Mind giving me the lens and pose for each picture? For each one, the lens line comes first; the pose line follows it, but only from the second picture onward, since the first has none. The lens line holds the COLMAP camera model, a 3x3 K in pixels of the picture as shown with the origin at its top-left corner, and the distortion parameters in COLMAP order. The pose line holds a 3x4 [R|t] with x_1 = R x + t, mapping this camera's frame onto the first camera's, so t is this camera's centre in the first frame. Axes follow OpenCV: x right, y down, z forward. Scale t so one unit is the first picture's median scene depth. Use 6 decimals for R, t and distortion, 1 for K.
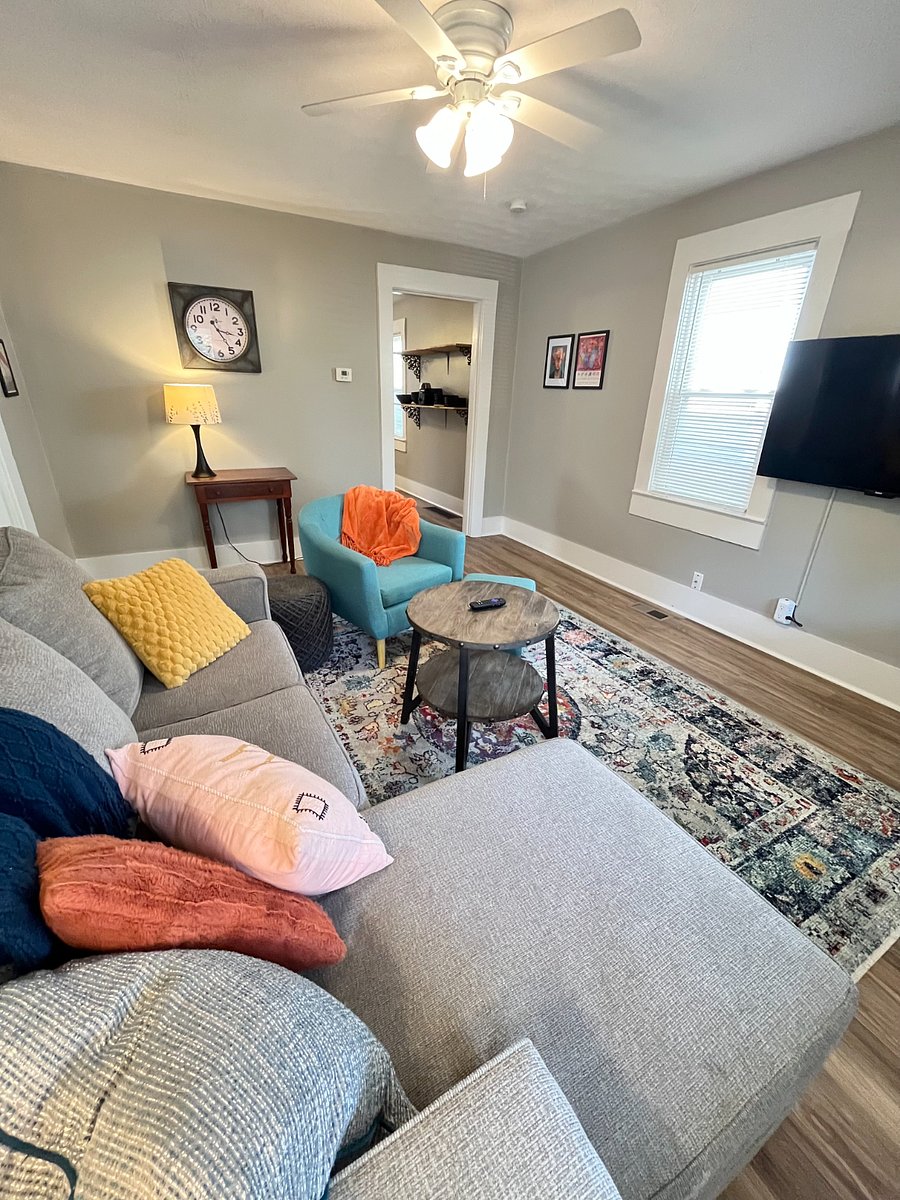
lens RADIAL K [[482.6, 0, 447.3], [0, 482.6, 600.2], [0, 0, 1]] dist [-0.005968, -0.000413]
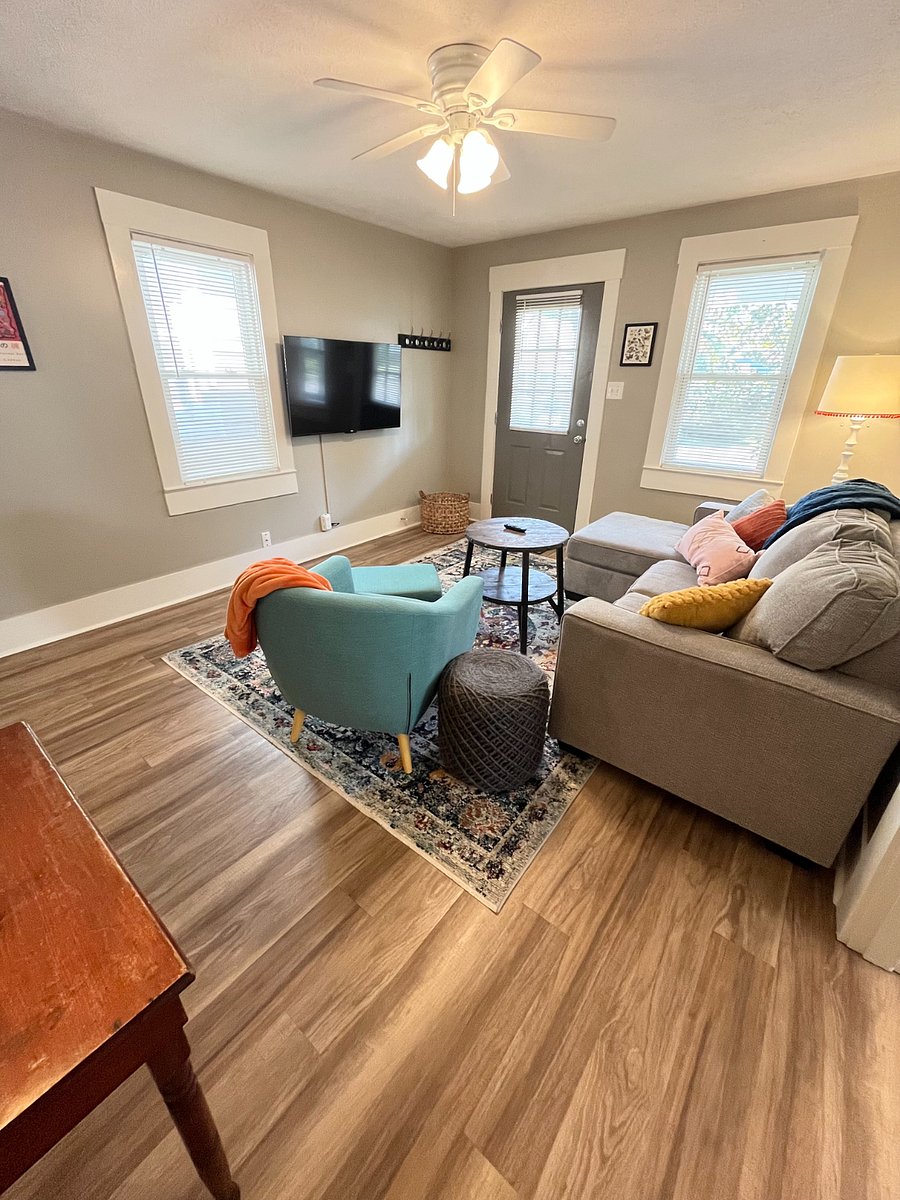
lens RADIAL K [[482.6, 0, 454.0], [0, 482.6, 602.0], [0, 0, 1]] dist [-0.005968, -0.000413]
pose [[-0.403799, -0.412915, 0.816362, -0.959872], [0.342752, 0.759071, 0.553473, -0.589329], [-0.848214, 0.503302, -0.164985, 1.266822]]
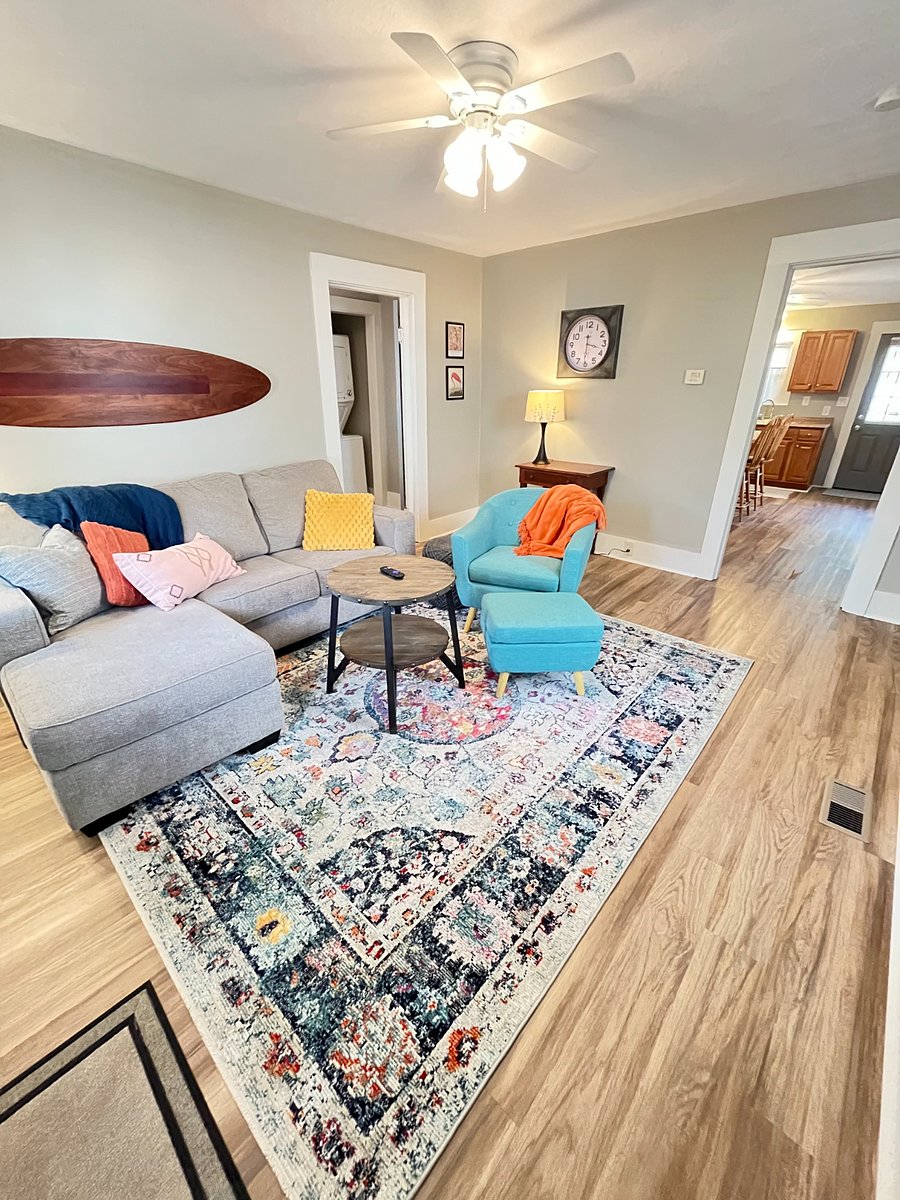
lens RADIAL K [[482.6, 0, 447.6], [0, 482.6, 597.5], [0, 0, 1]] dist [-0.005968, -0.000413]
pose [[0.332129, 0.354686, -0.874007, 0.981907], [-0.369934, 0.901350, 0.225205, -0.209825], [0.867663, 0.248528, 0.430575, 0.520005]]
